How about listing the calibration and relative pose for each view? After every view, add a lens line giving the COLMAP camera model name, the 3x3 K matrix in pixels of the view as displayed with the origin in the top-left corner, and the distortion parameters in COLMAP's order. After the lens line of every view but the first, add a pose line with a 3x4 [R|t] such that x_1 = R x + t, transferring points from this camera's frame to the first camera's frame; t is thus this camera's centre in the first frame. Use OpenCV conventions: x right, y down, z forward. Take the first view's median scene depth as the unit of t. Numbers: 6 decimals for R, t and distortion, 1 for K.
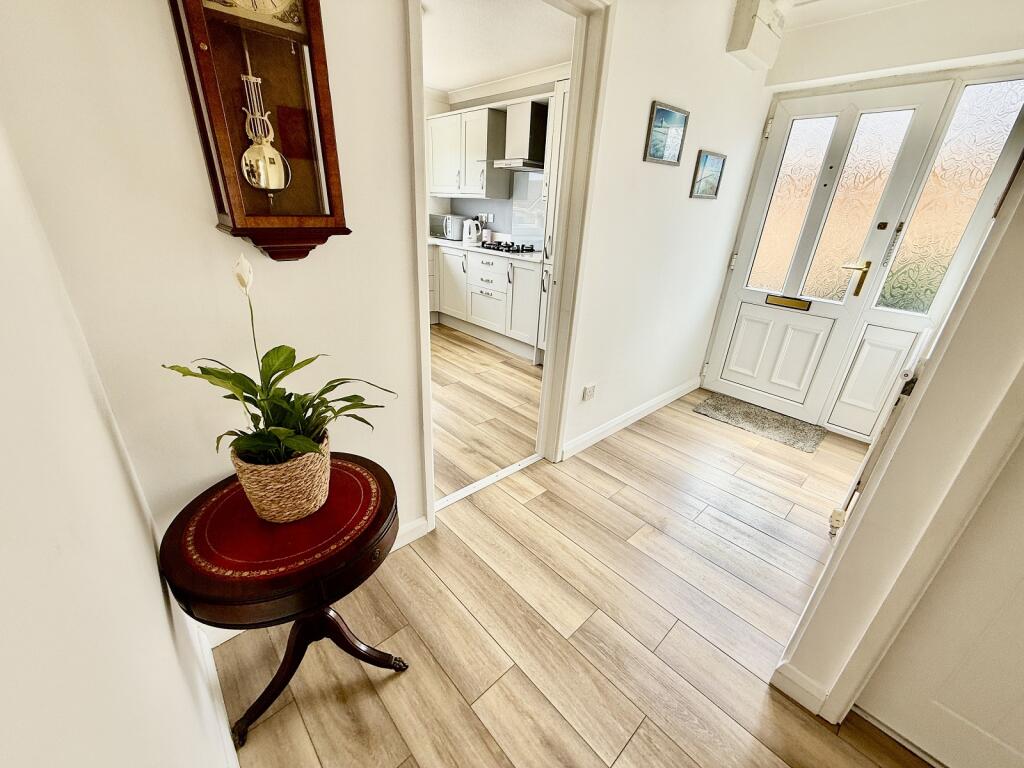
lens RADIAL K [[409.1, 0, 513.5], [0, 409.1, 386.1], [0, 0, 1]] dist [-0.003554, -0.000825]
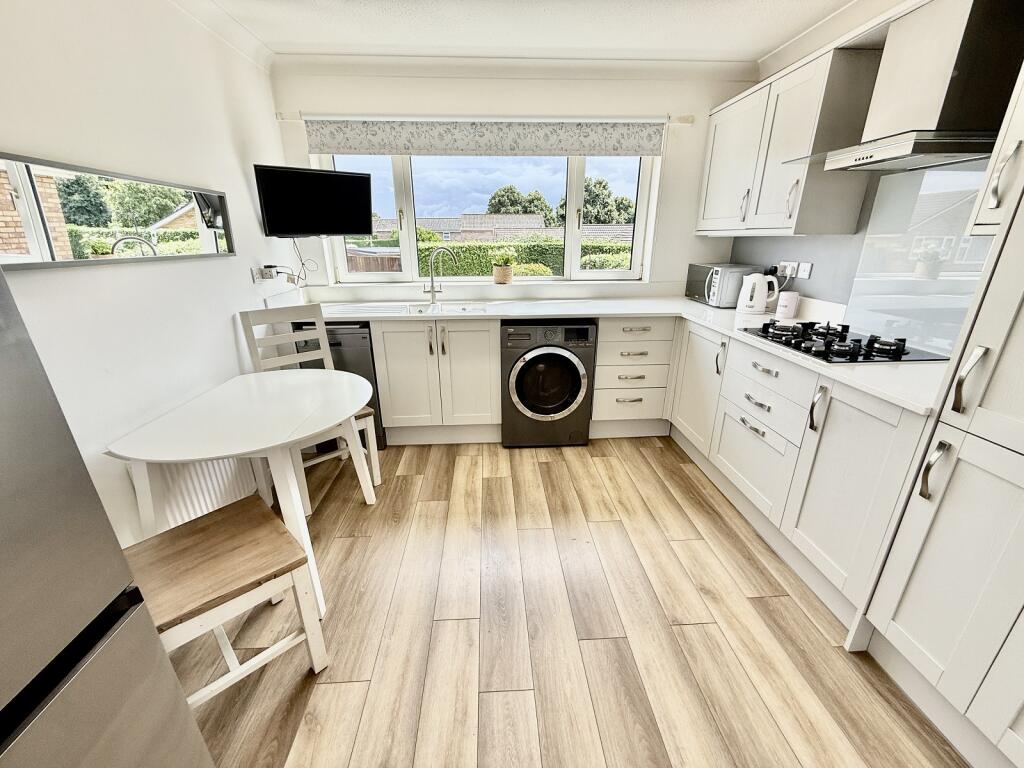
lens RADIAL K [[409.1, 0, 509.6], [0, 409.1, 385.7], [0, 0, 1]] dist [-0.003554, -0.000825]
pose [[0.765862, 0.164540, -0.621596, 0.005076], [-0.211891, 0.977290, -0.002374, -0.209573], [0.607090, 0.133529, 0.783334, 0.430615]]
